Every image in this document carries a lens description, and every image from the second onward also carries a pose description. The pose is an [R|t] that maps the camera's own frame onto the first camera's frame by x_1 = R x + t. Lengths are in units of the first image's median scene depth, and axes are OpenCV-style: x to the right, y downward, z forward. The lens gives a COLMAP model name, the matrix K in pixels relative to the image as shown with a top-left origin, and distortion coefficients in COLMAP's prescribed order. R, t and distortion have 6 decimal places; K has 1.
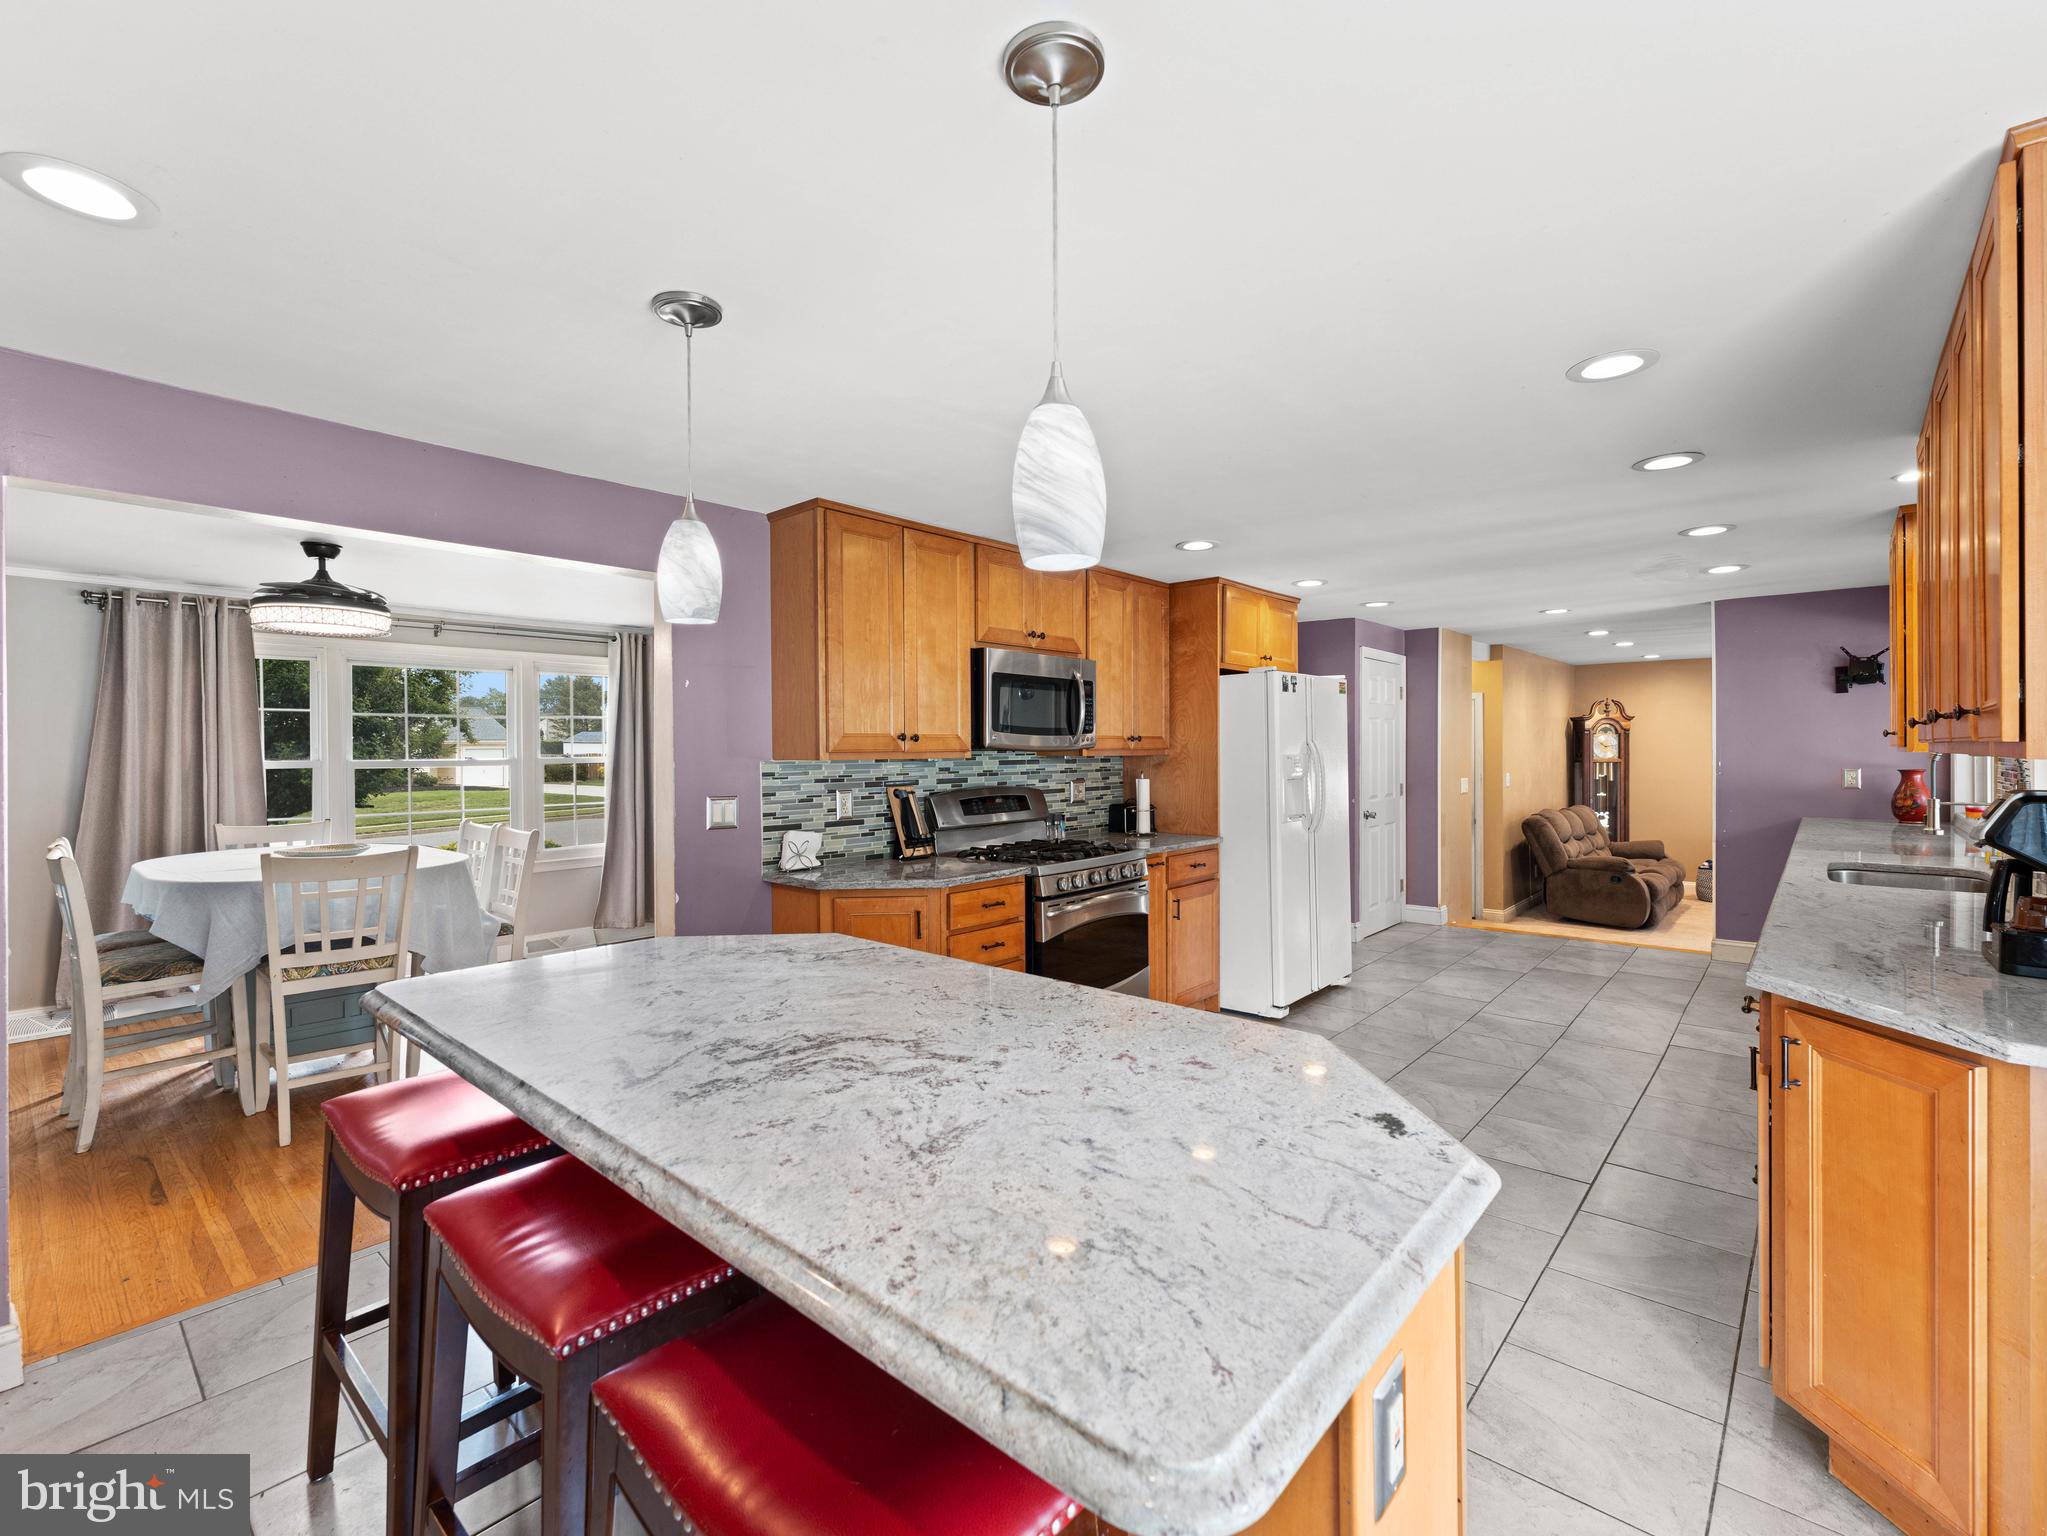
lens RADIAL K [[916.2, 0, 1017.4], [0, 916.2, 757.8], [0, 0, 1]] dist [-0.001849, 0.000076]
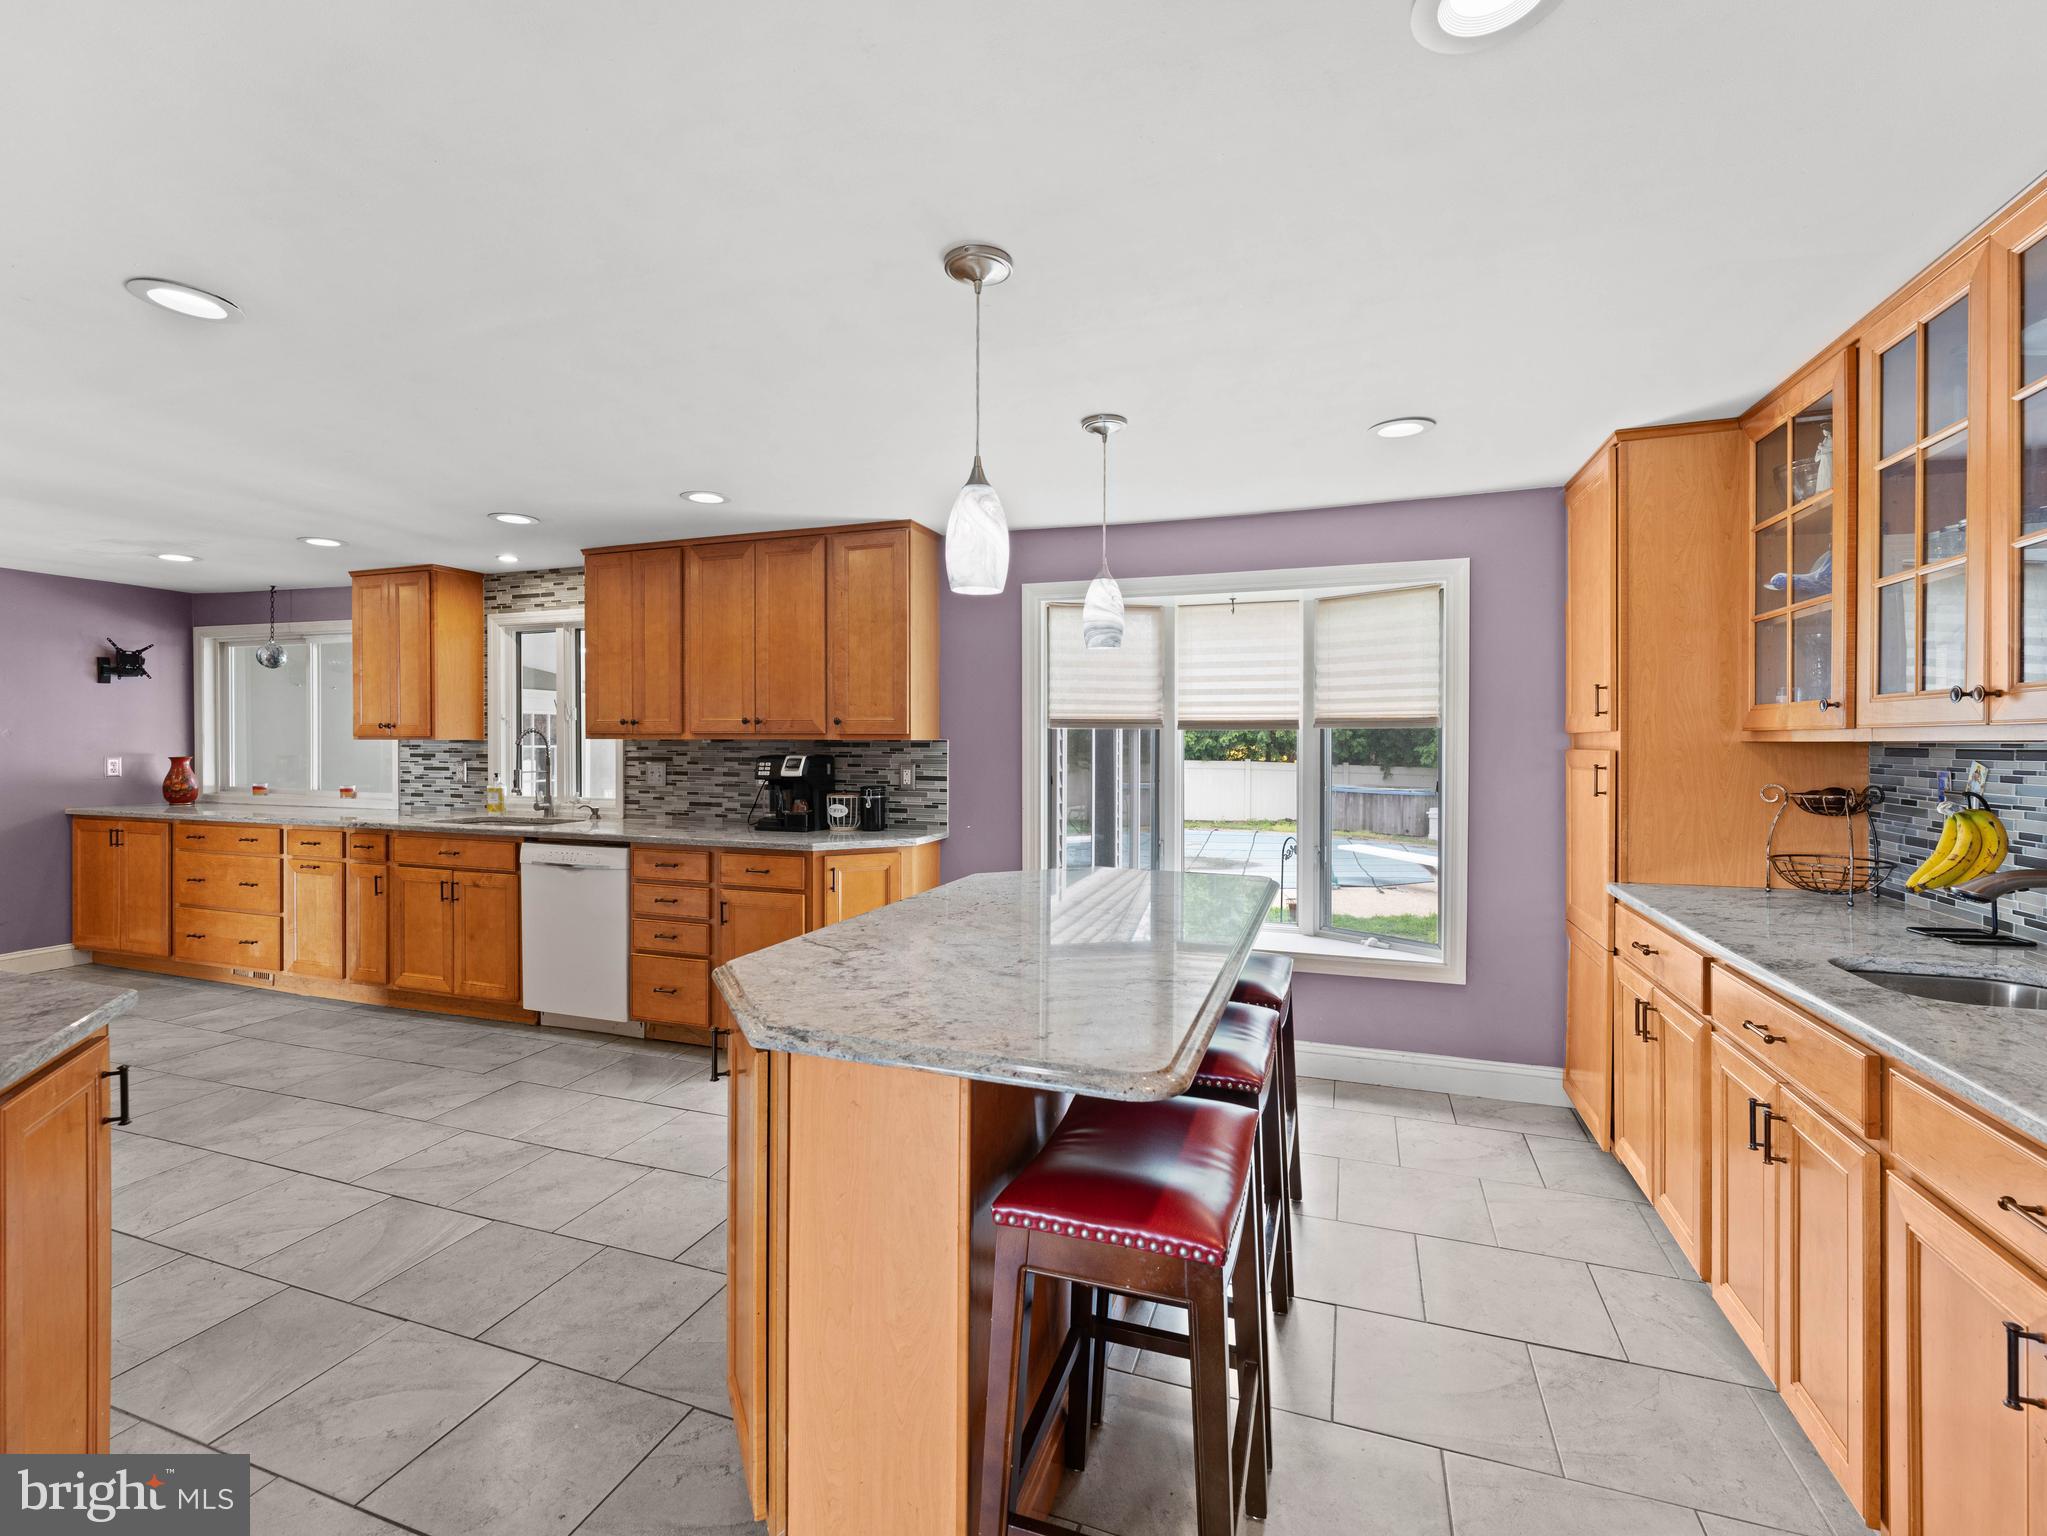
lens RADIAL K [[919.7, 0, 1008.1], [0, 919.7, 749.6], [0, 0, 1]] dist [0.001432, -0.000035]
pose [[-0.369390, -0.004798, 0.929262, -0.325521], [0.007489, 0.999939, 0.008139, 0.001575], [-0.929244, 0.009966, -0.369332, 0.342593]]
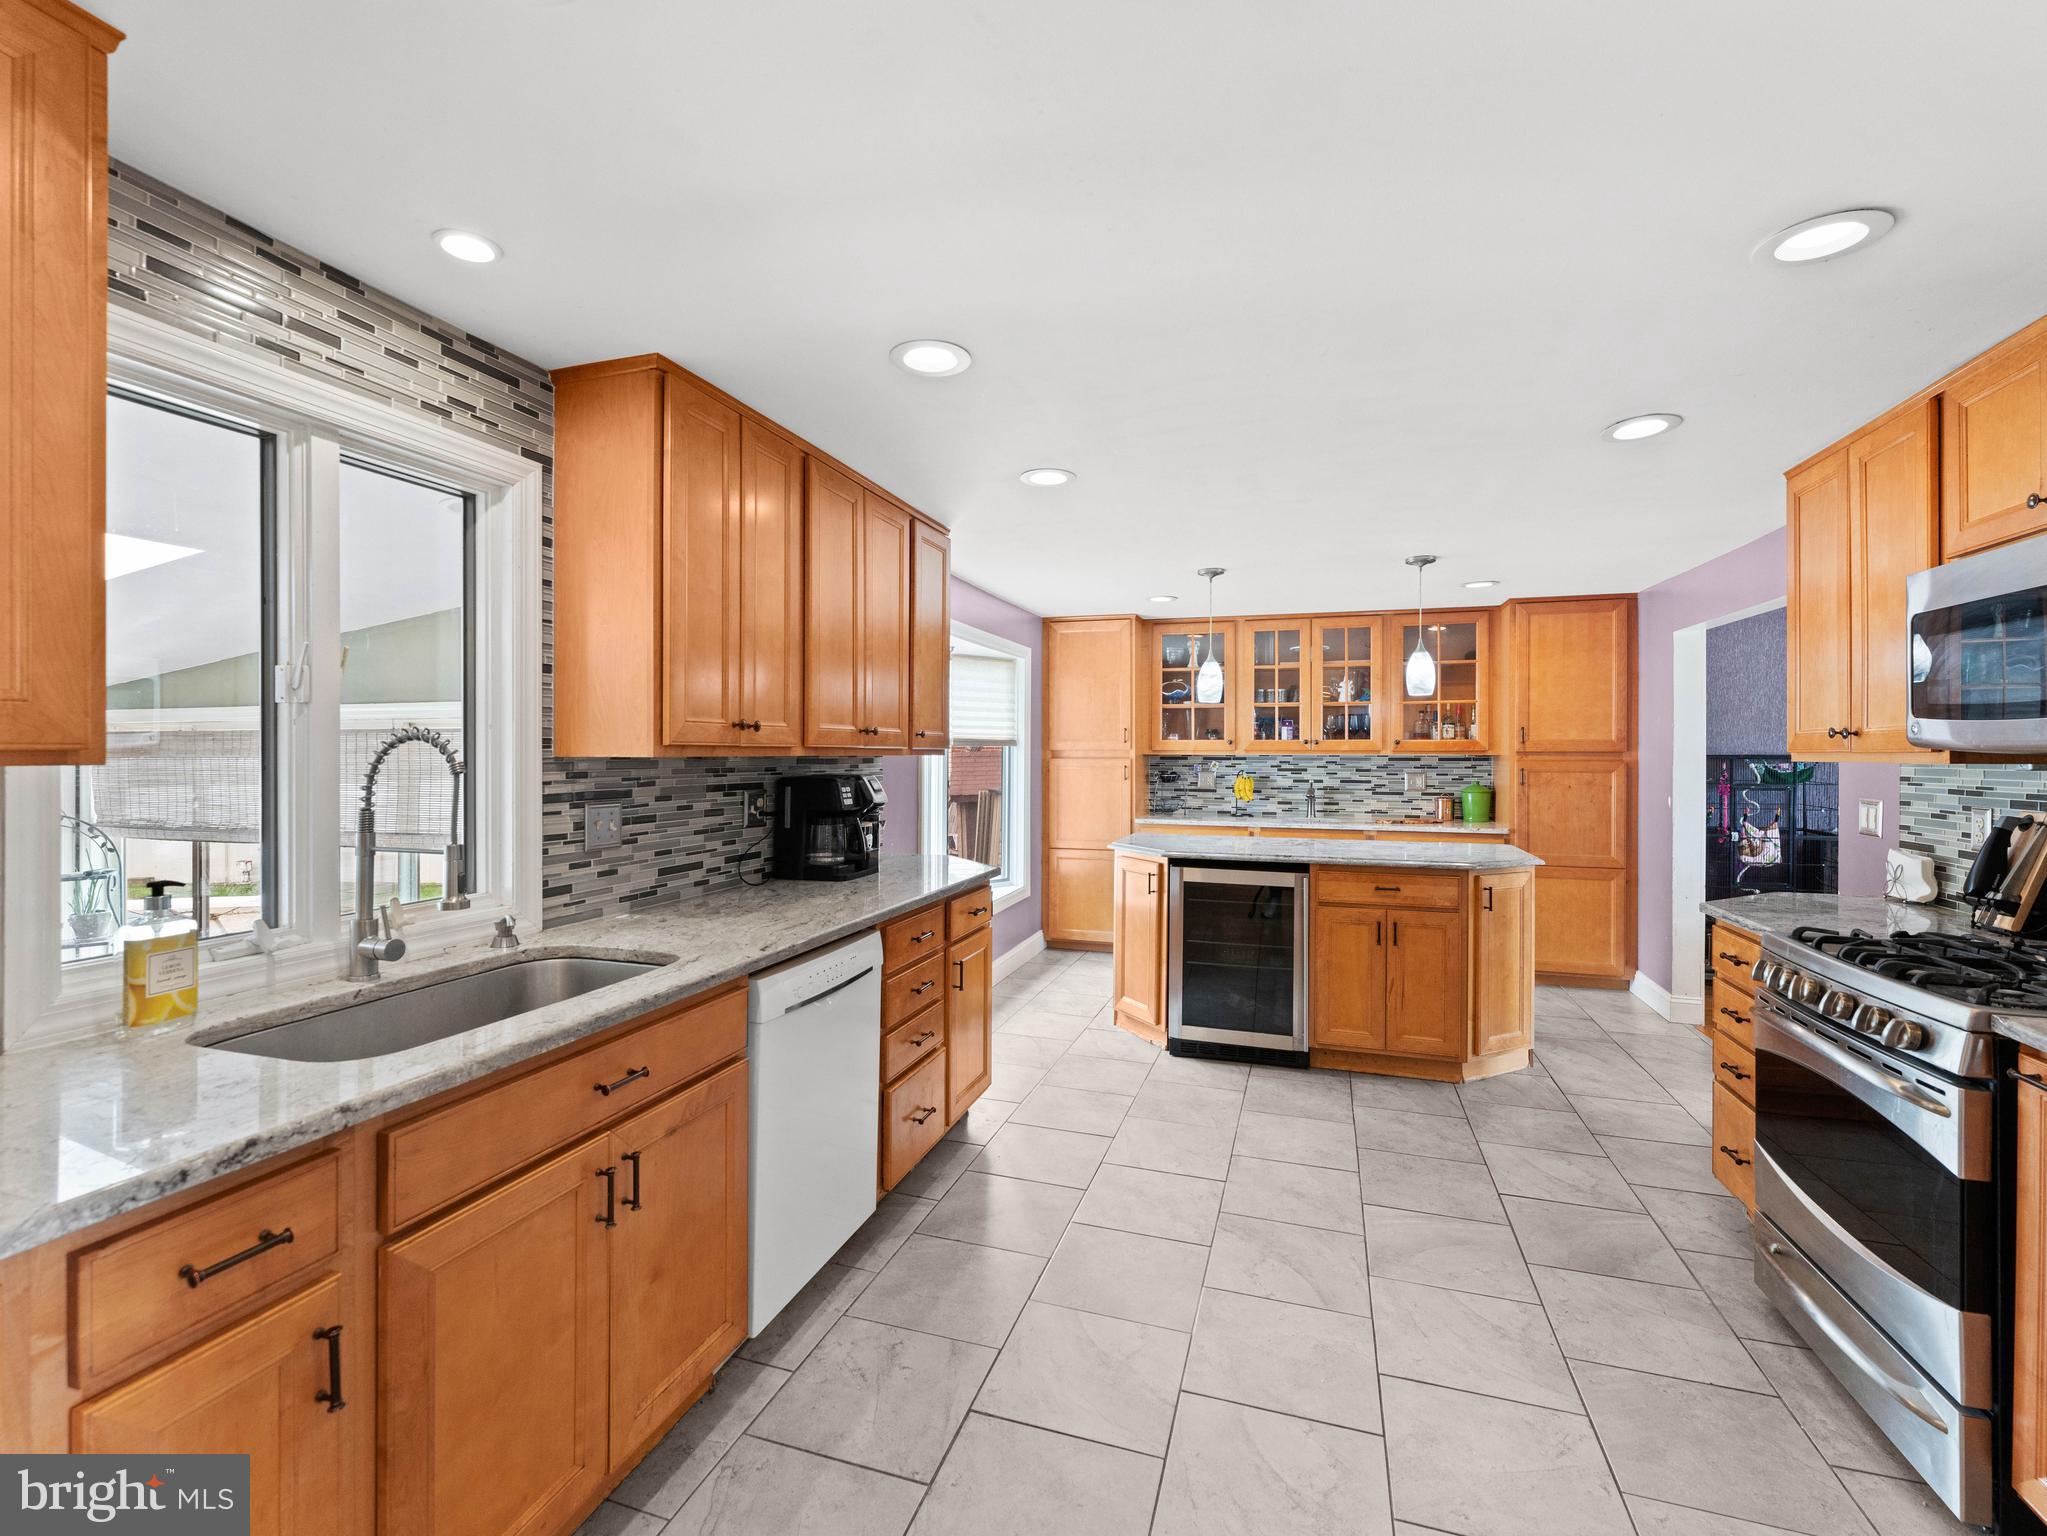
lens RADIAL K [[919.7, 0, 1009.3], [0, 919.7, 757.4], [0, 0, 1]] dist [0.001432, -0.000035]
pose [[-0.918148, 0.006404, -0.396187, 0.389204], [0.000661, 0.999893, 0.014631, -0.006867], [0.396238, 0.013172, -0.918053, 0.701669]]
